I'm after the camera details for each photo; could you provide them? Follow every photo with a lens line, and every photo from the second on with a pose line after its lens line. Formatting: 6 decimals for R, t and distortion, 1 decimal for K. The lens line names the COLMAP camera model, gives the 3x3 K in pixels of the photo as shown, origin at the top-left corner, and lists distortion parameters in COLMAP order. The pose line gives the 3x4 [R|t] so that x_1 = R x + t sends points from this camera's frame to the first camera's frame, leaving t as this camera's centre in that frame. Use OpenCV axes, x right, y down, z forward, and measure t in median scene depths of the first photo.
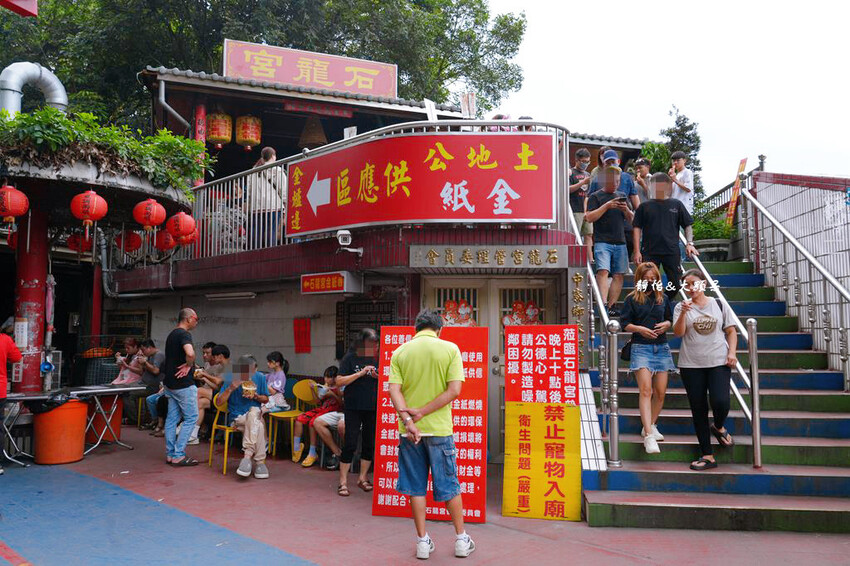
lens RADIAL K [[681.5, 0, 424.2], [0, 681.5, 284.7], [0, 0, 1]] dist [-0.002014, -0.001943]
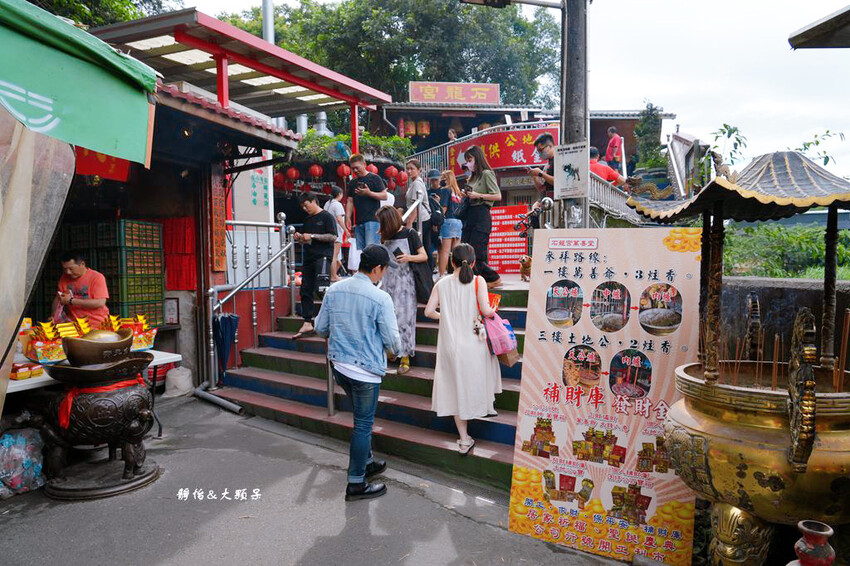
lens RADIAL K [[572.3, 0, 421.7], [0, 572.3, 281.1], [0, 0, 1]] dist [-0.011374, -0.000801]
pose [[0.976731, -0.023154, -0.213213, 0.112375], [0.041682, 0.995693, 0.082816, 0.109208], [0.210378, -0.089777, 0.973489, -0.920802]]
